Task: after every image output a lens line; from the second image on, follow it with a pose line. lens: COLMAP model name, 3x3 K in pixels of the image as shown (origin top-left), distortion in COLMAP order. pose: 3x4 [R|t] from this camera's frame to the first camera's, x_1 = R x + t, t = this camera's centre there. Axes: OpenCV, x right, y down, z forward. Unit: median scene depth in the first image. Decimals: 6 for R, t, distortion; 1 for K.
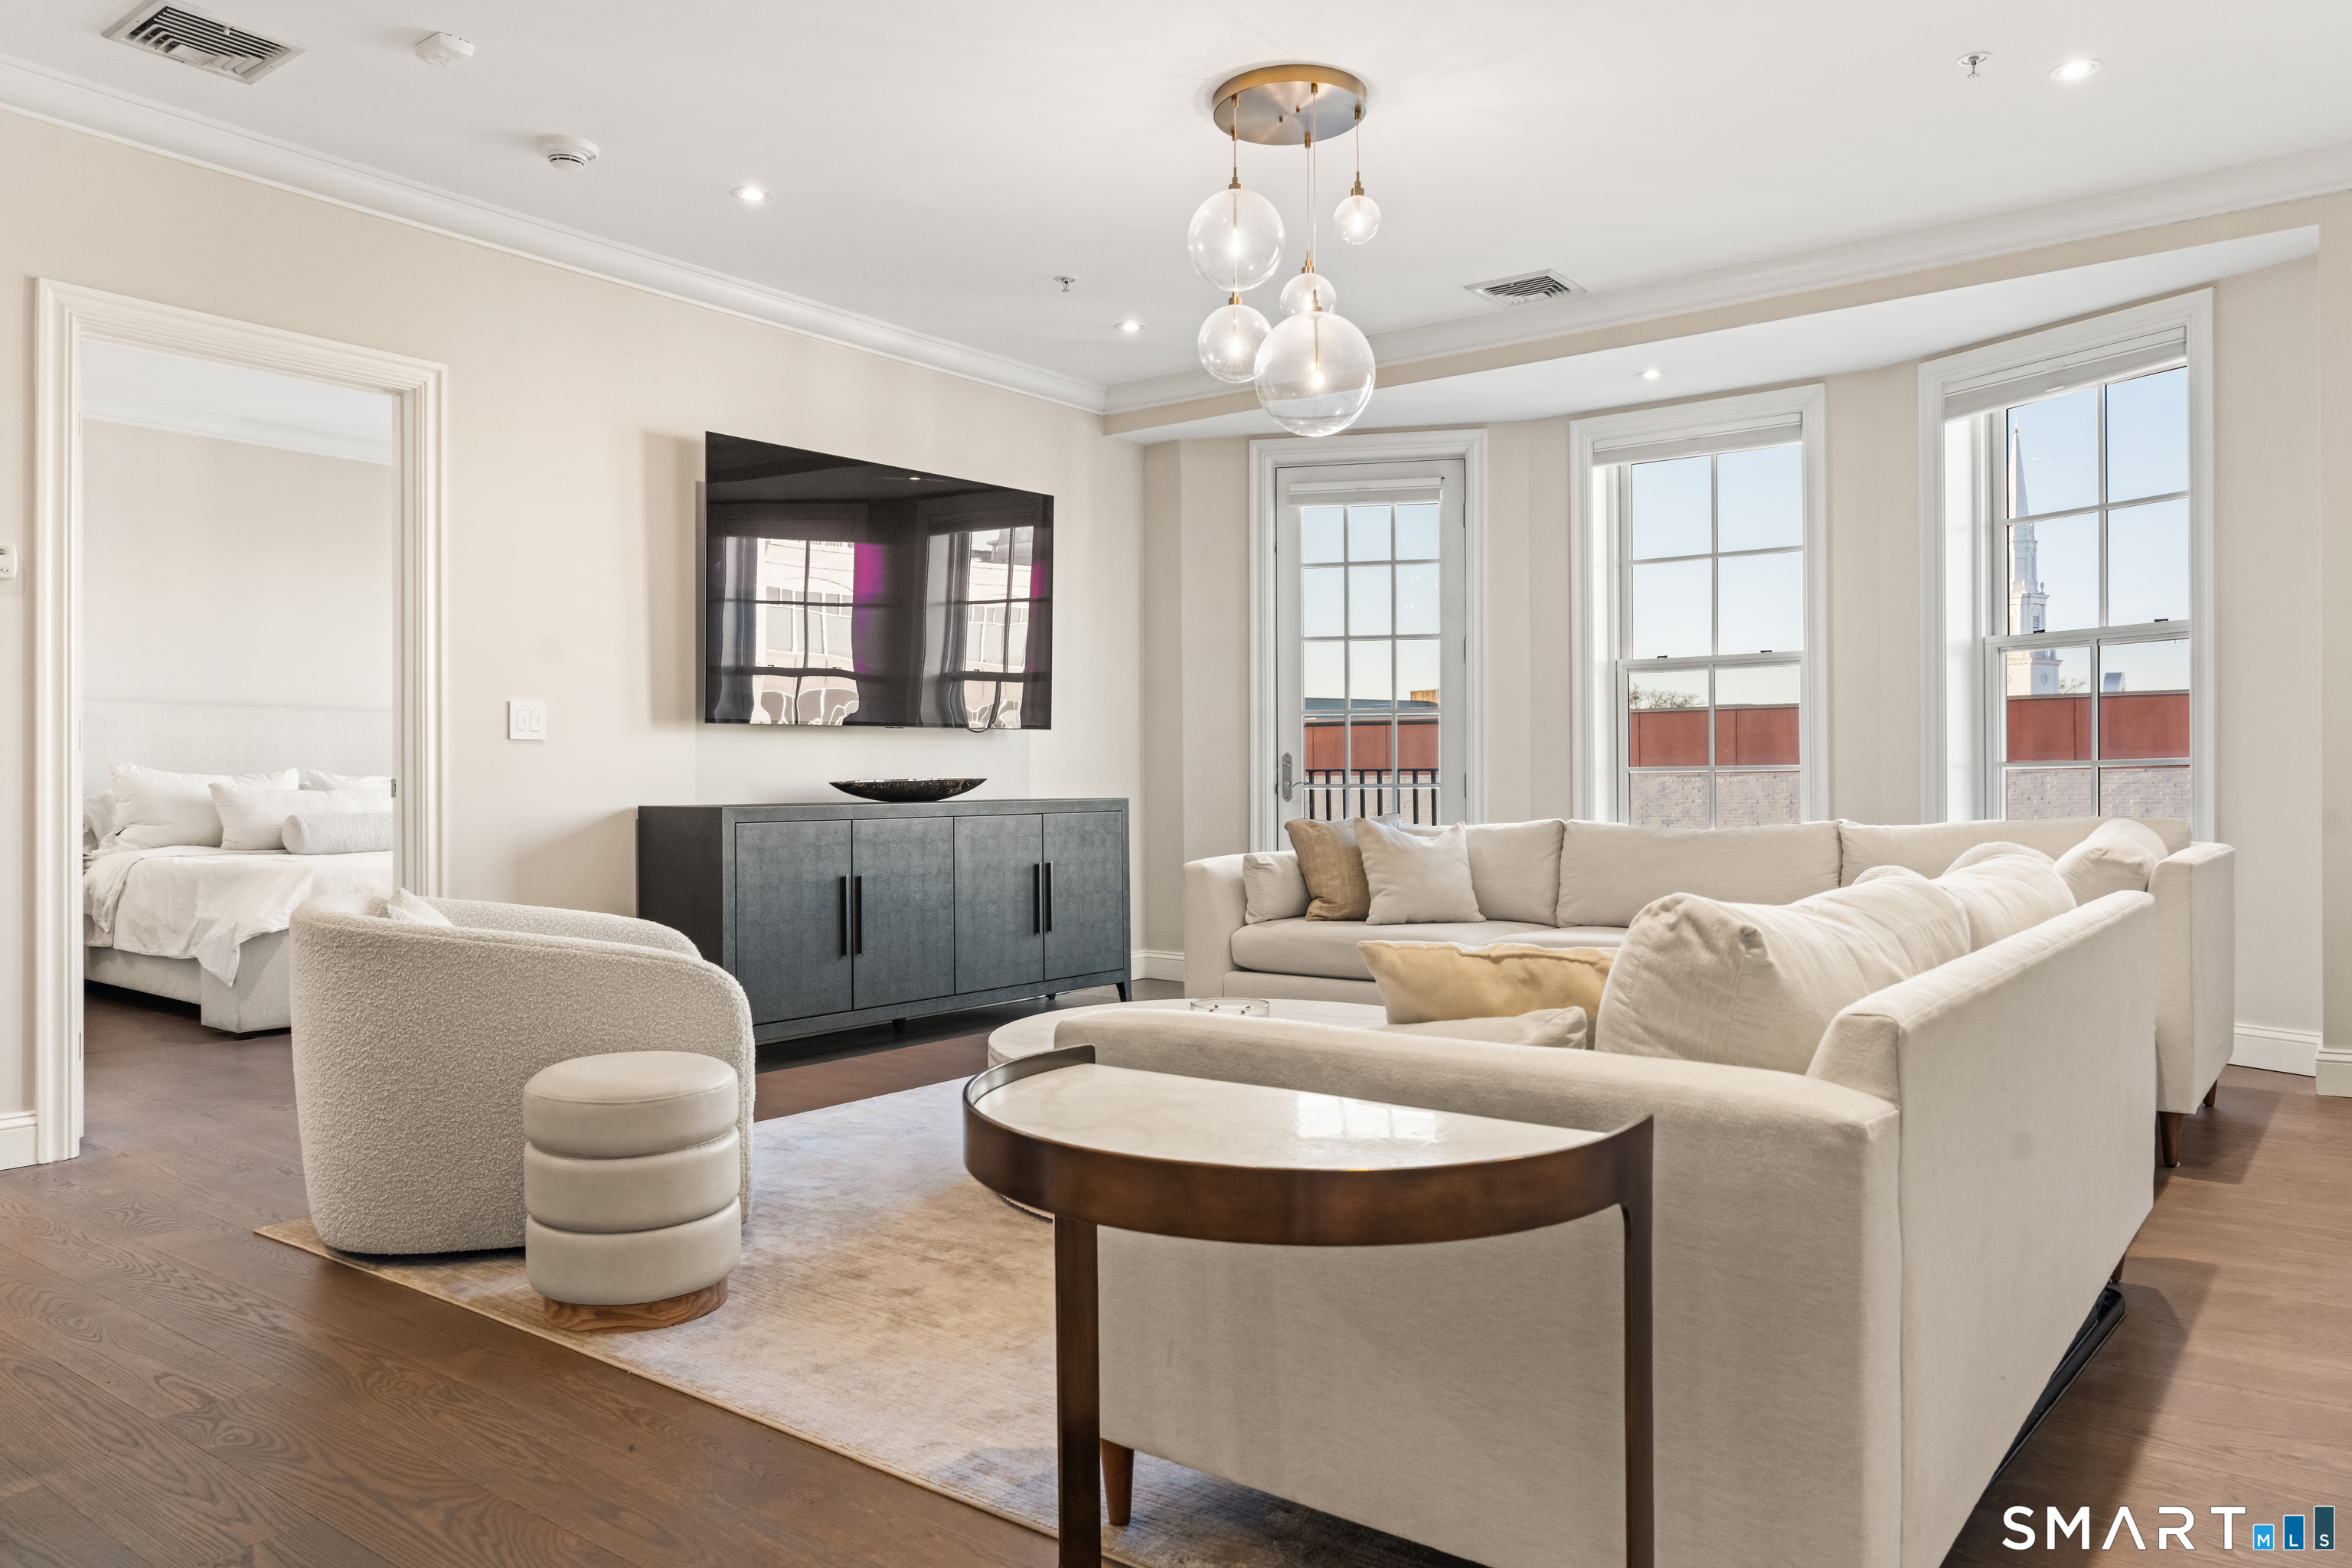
lens RADIAL K [[1595.2, 0, 1180.9], [0, 1595.2, 782.5], [0, 0, 1]] dist [0.002403, 0.001330]
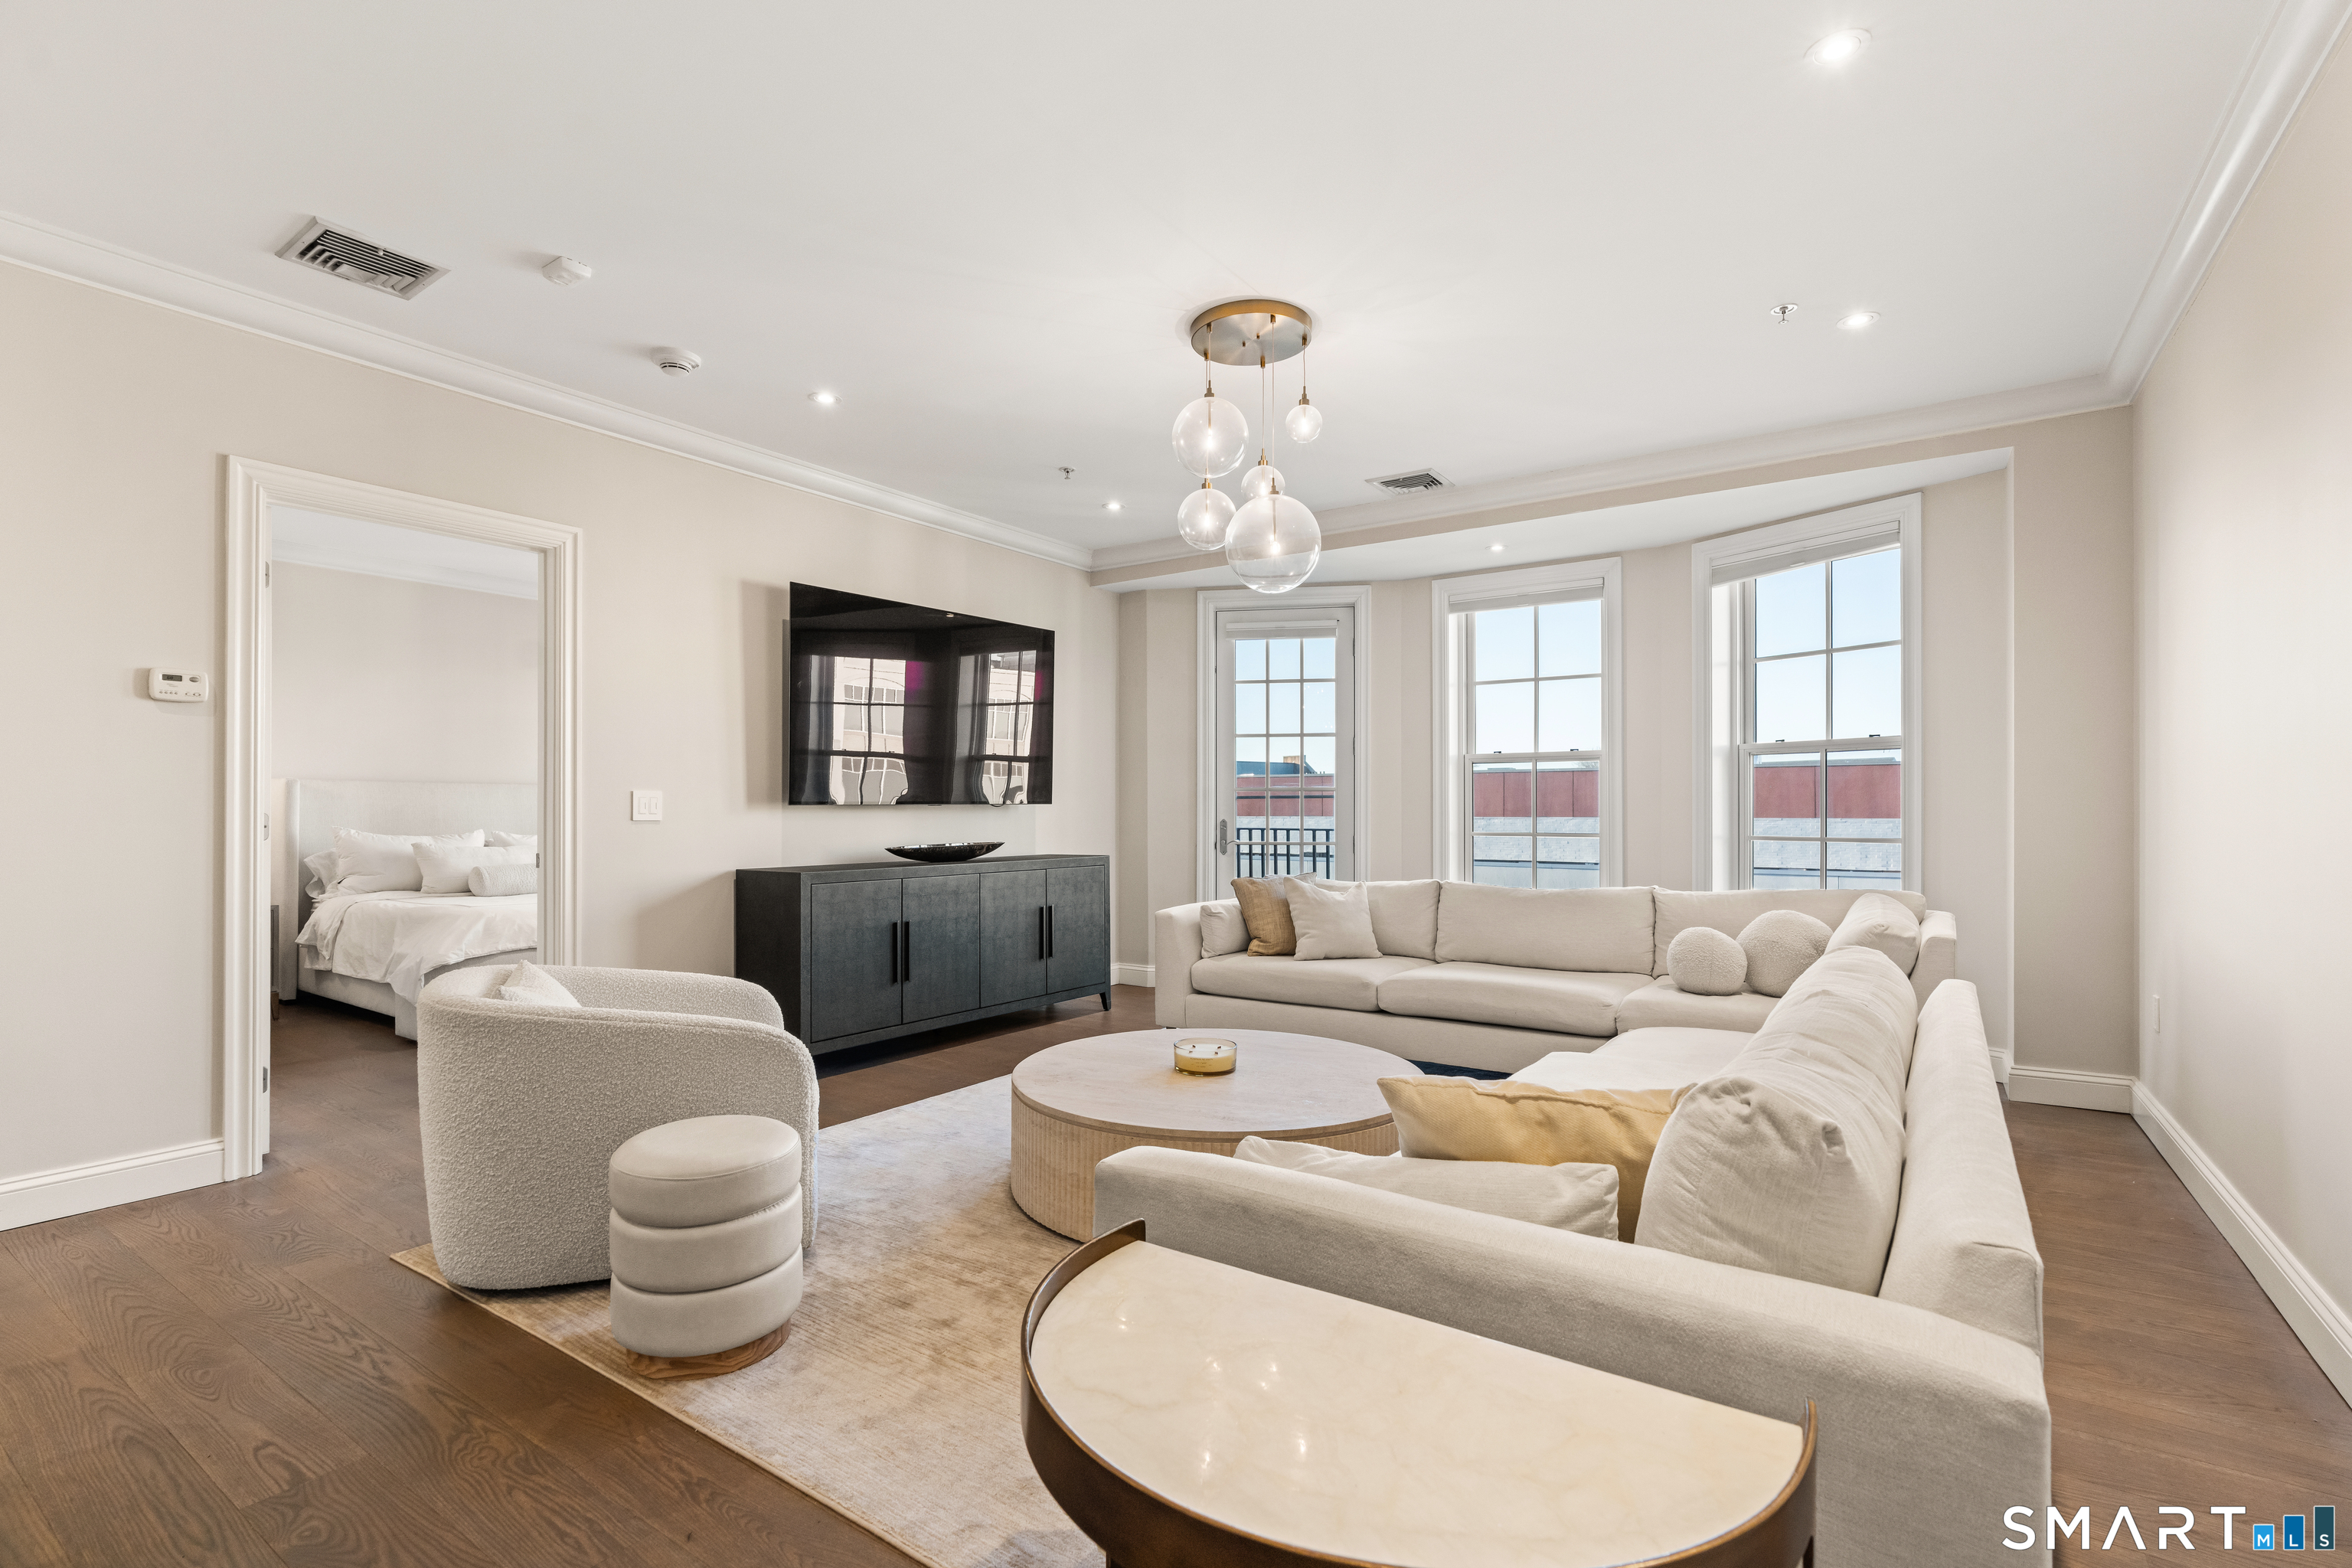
lens RADIAL K [[1072.7, 0, 1172.5], [0, 1072.7, 810.0], [0, 0, 1]] dist [0.001309, 0.000912]
pose [[0.999133, 0.001485, 0.041614, -0.021326], [-0.001250, 0.999983, -0.005666, -0.029283], [-0.041622, 0.005609, 0.999118, 0.111734]]
